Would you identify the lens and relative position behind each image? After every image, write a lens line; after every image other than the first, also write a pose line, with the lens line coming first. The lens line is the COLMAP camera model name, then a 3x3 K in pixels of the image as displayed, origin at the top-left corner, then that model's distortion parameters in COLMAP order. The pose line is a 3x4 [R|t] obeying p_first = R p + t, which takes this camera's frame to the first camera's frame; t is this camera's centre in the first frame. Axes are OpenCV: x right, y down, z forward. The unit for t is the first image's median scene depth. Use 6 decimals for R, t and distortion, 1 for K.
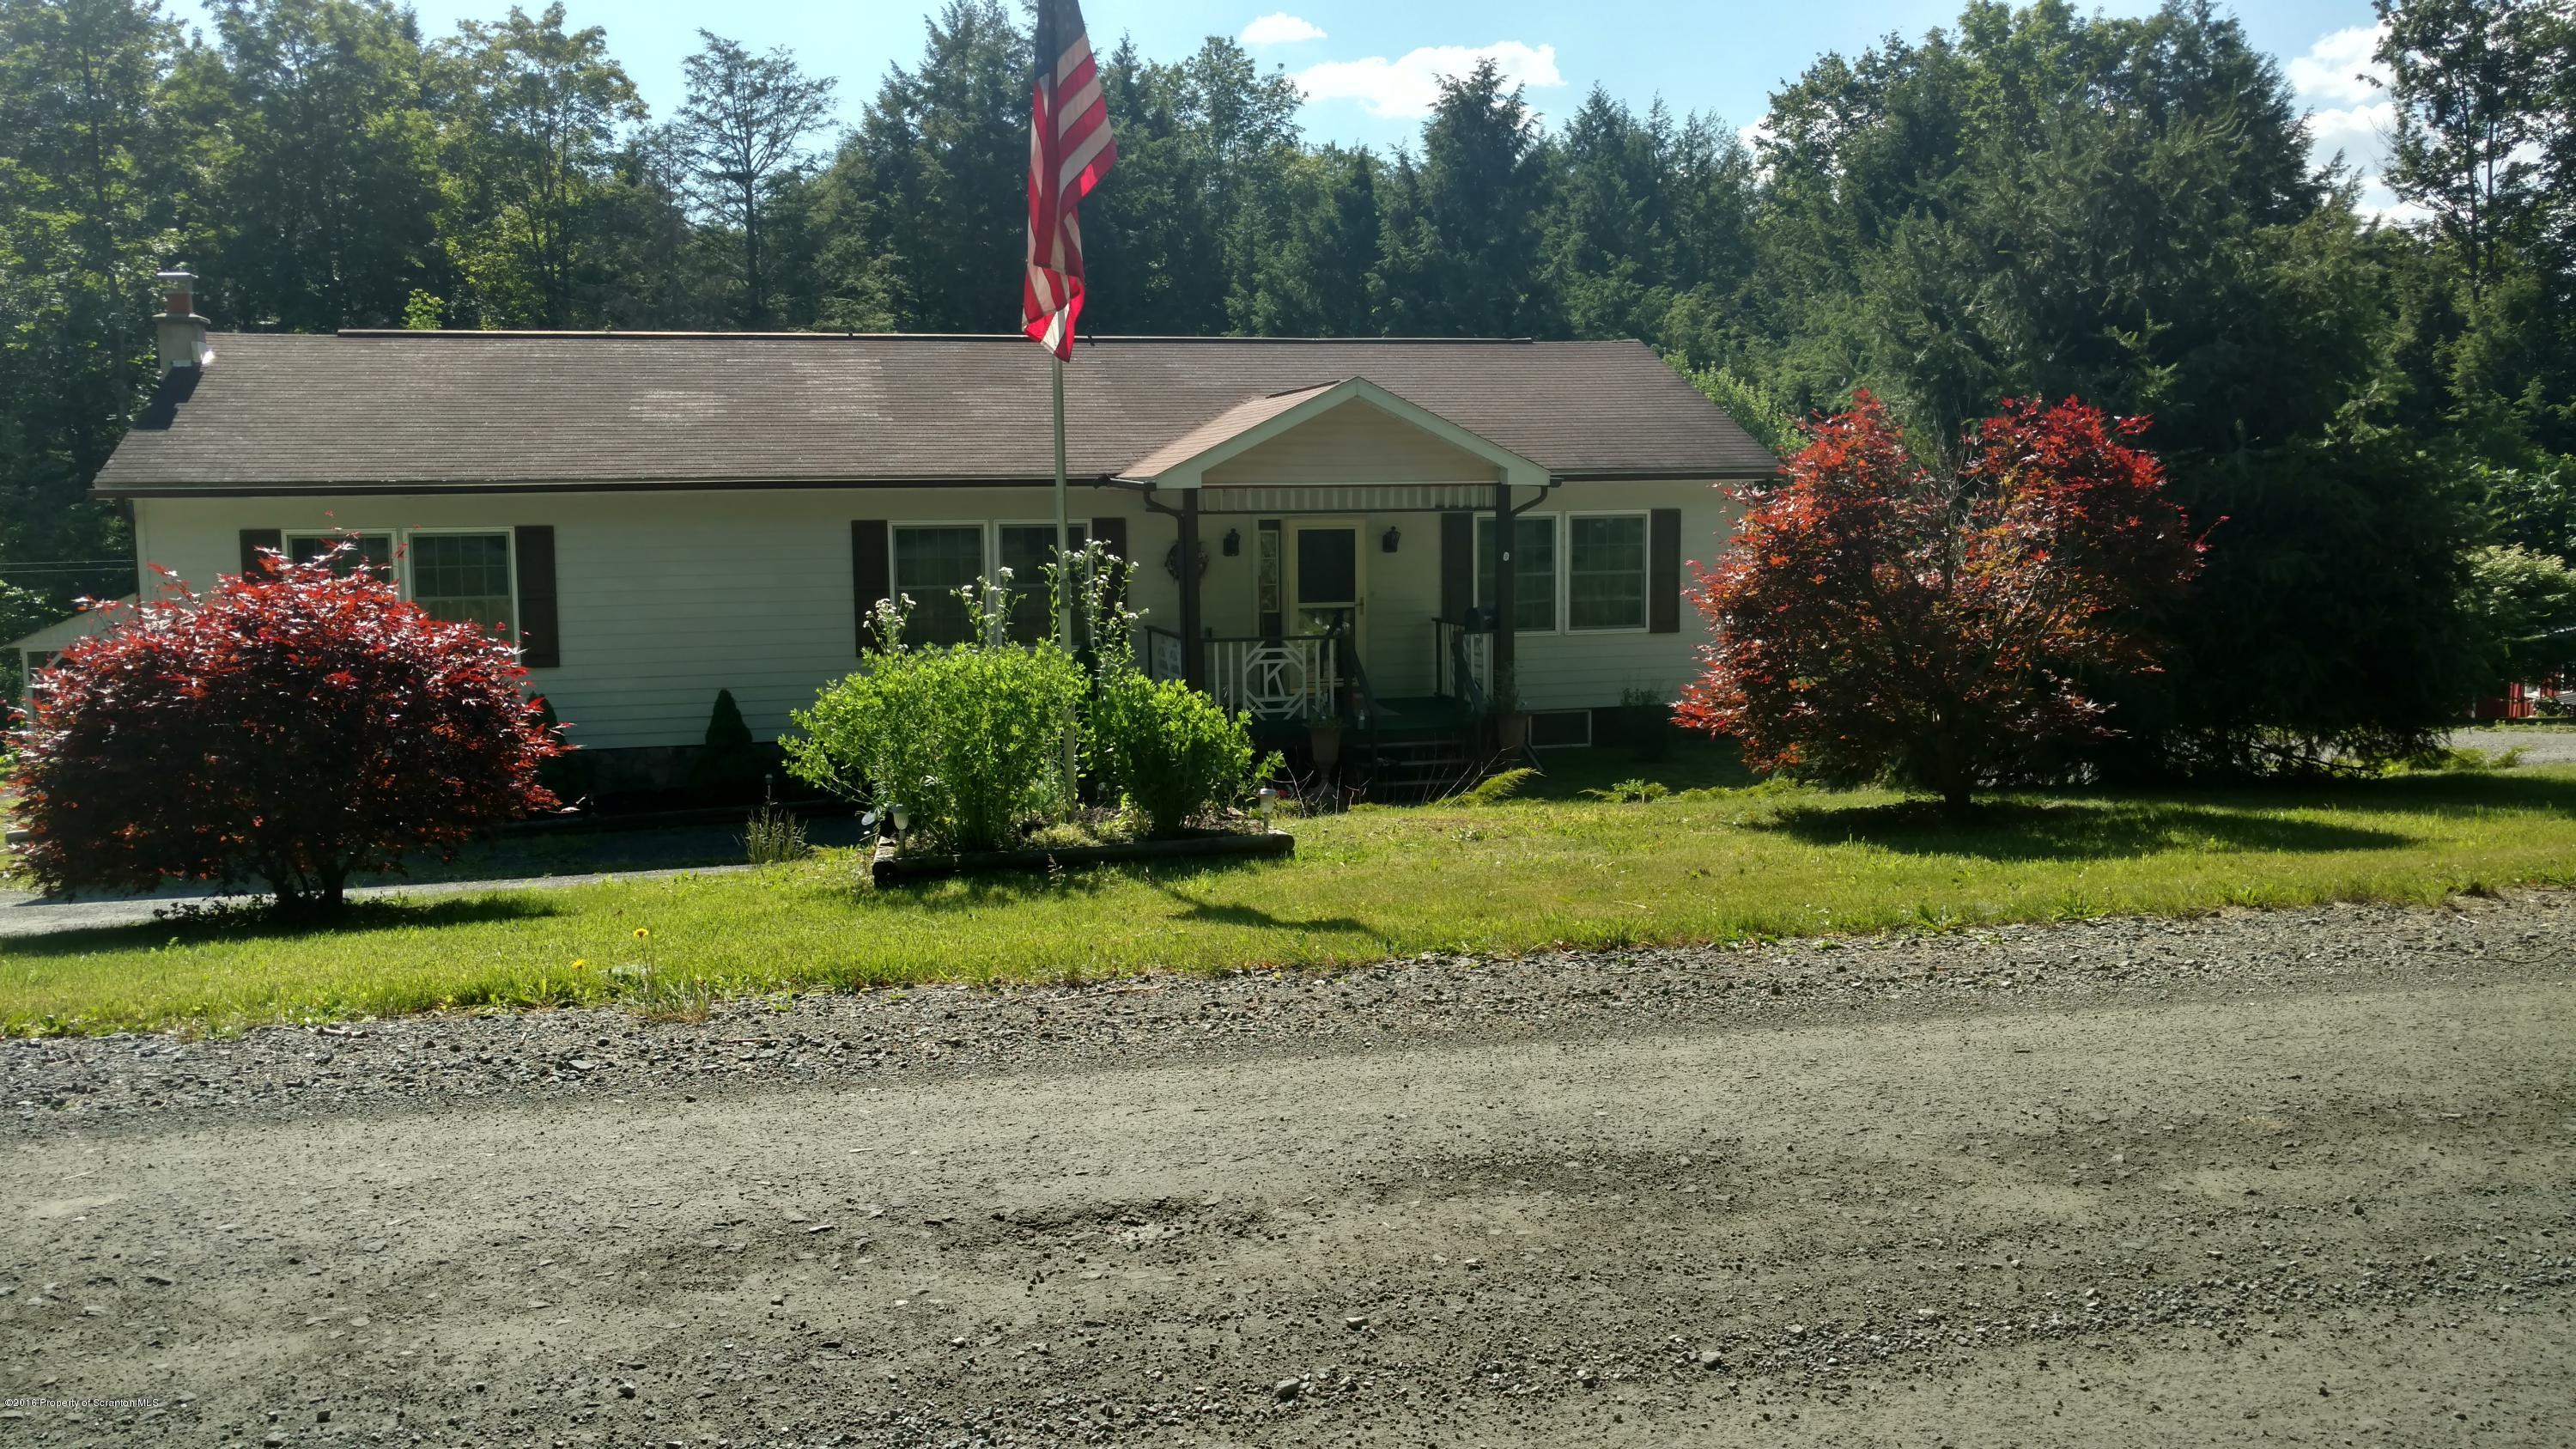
lens RADIAL K [[1876.5, 0, 1288.0], [0, 1876.5, 724.5], [0, 0, 1]] dist [0.000772, -0.001360]
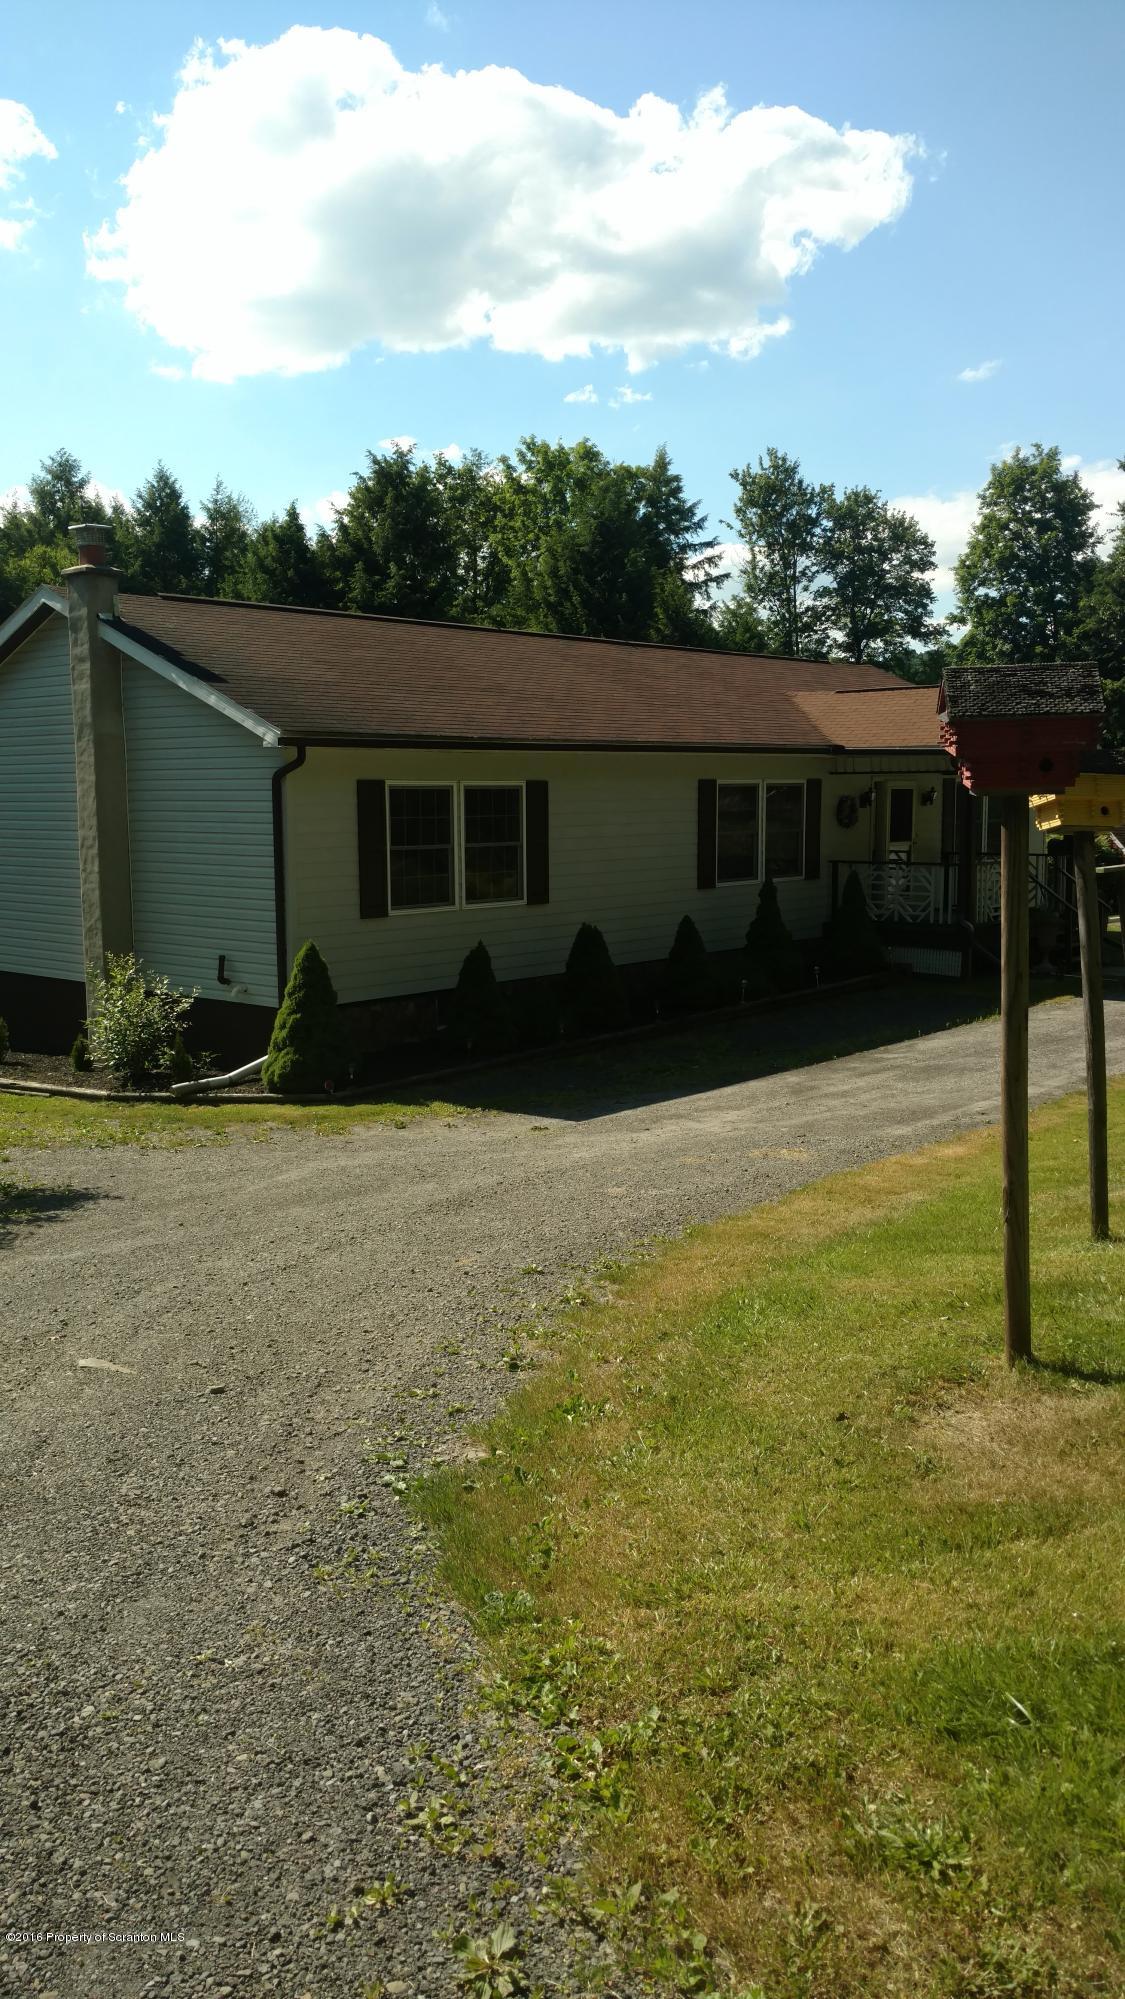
lens RADIAL K [[1583.8, 0, 562.5], [0, 1583.8, 999.5], [0, 0, 1]] dist [-0.085740, 0.140005]
pose [[0.806296, -0.077015, 0.586477, -0.448329], [0.082418, 0.996443, 0.017541, 0.005535], [-0.585742, 0.034193, 0.809776, 0.102414]]
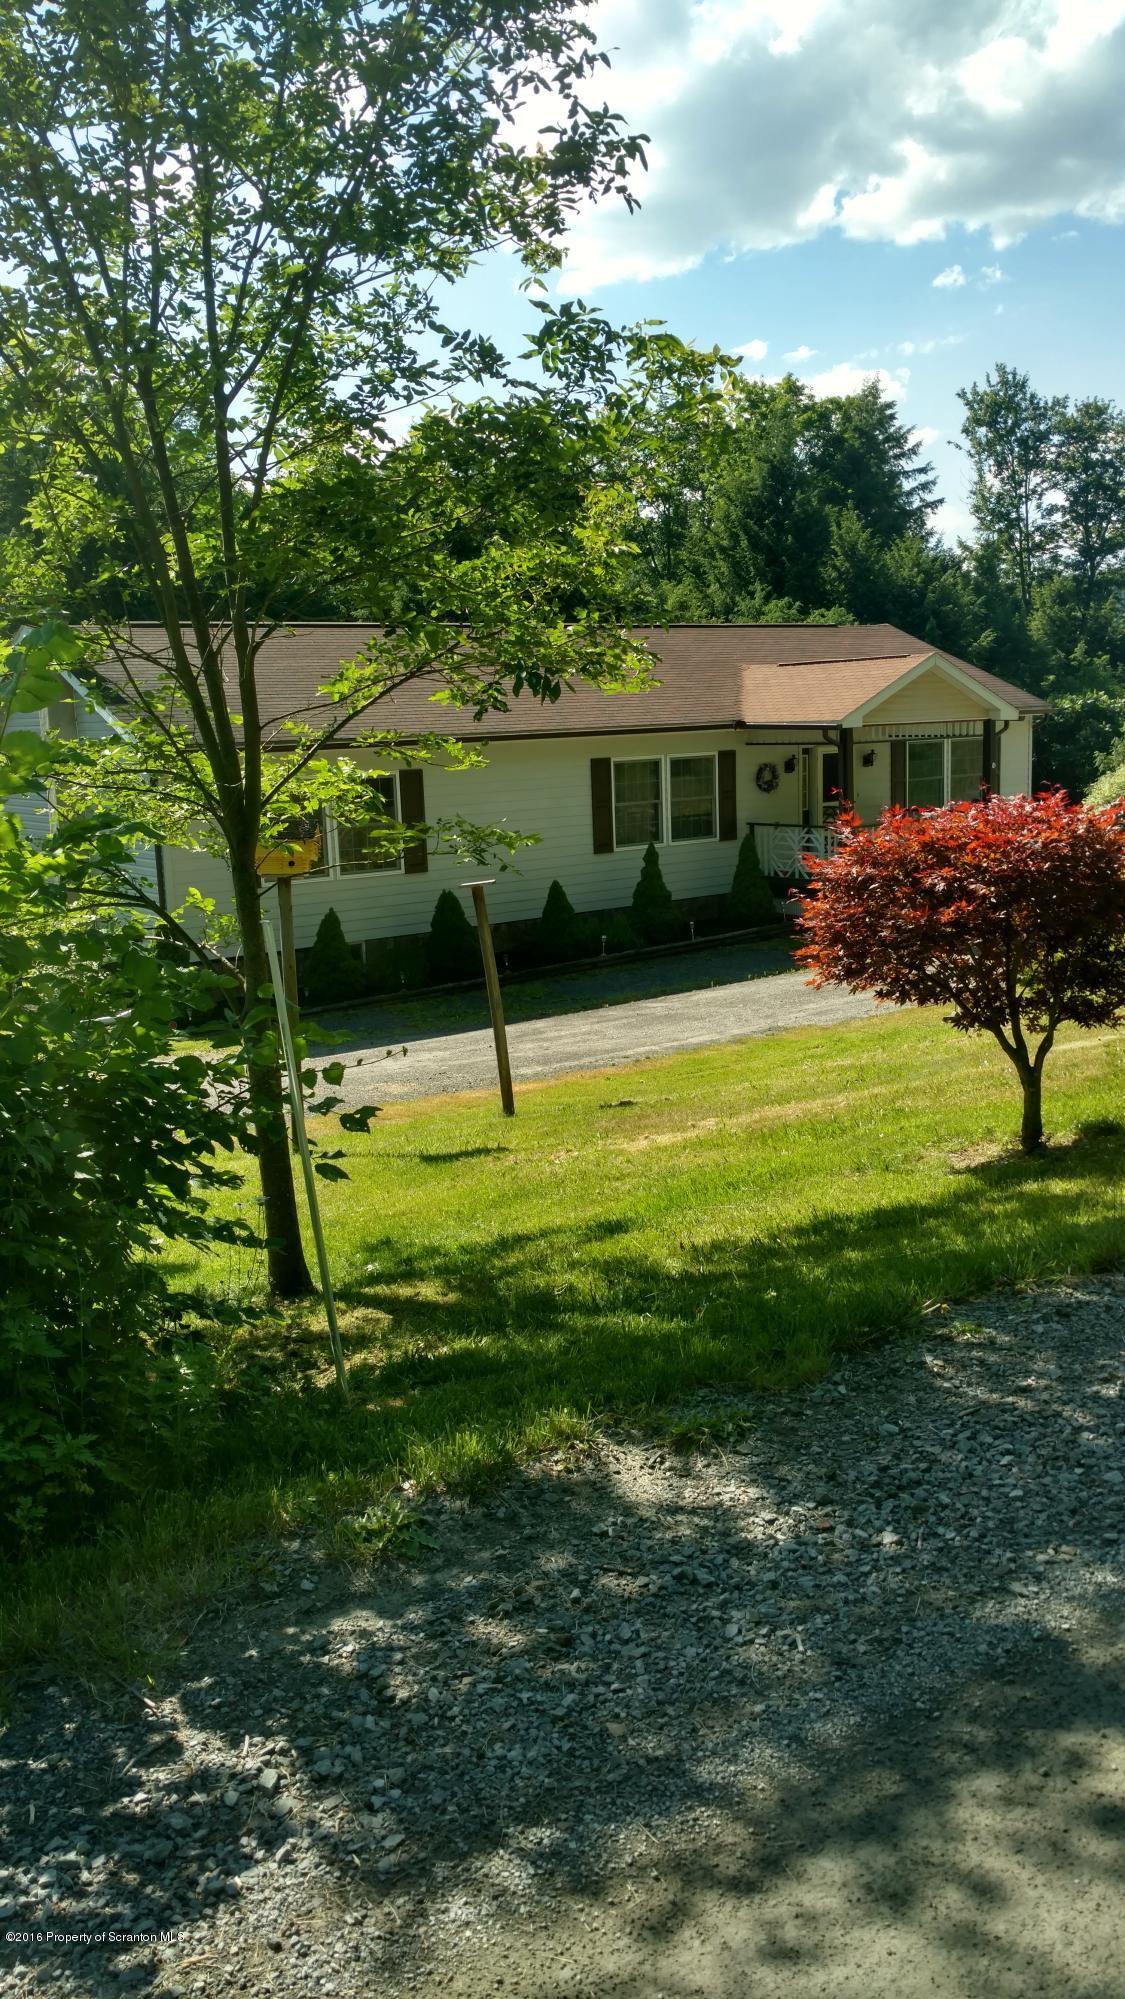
lens RADIAL K [[1583.8, 0, 562.5], [0, 1583.8, 999.5], [0, 0, 1]] dist [-0.085740, 0.140005]
pose [[0.916429, -0.099252, 0.387694, -0.356456], [0.084982, 0.994928, 0.053826, 0.003922], [-0.391070, -0.016381, 0.920215, -0.050810]]
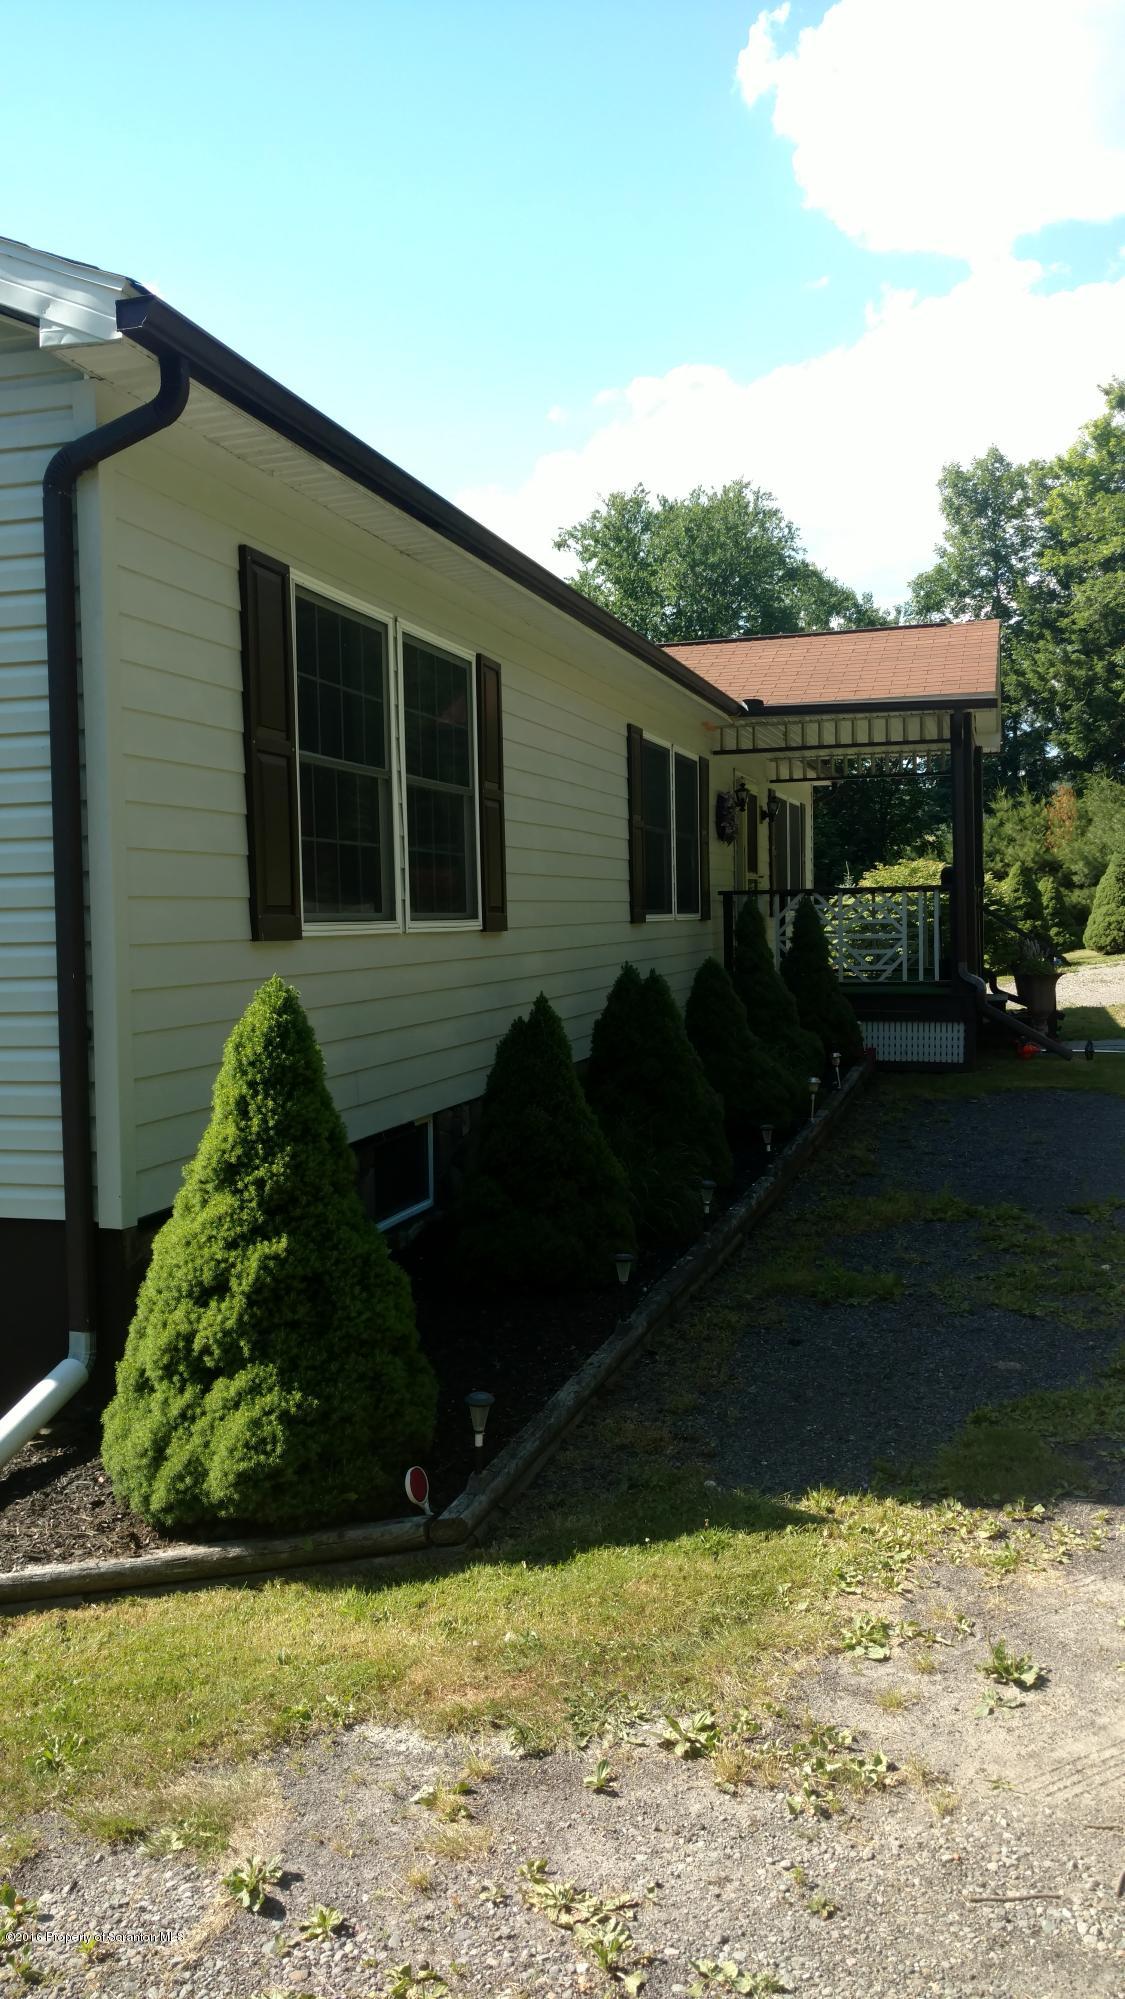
lens RADIAL K [[1583.8, 0, 562.5], [0, 1583.8, 999.5], [0, 0, 1]] dist [-0.085740, 0.140005]
pose [[0.433420, -0.038960, 0.900349, -0.365680], [0.130462, 0.991253, -0.019910, -0.000712], [-0.891699, 0.126091, 0.434712, 0.373949]]
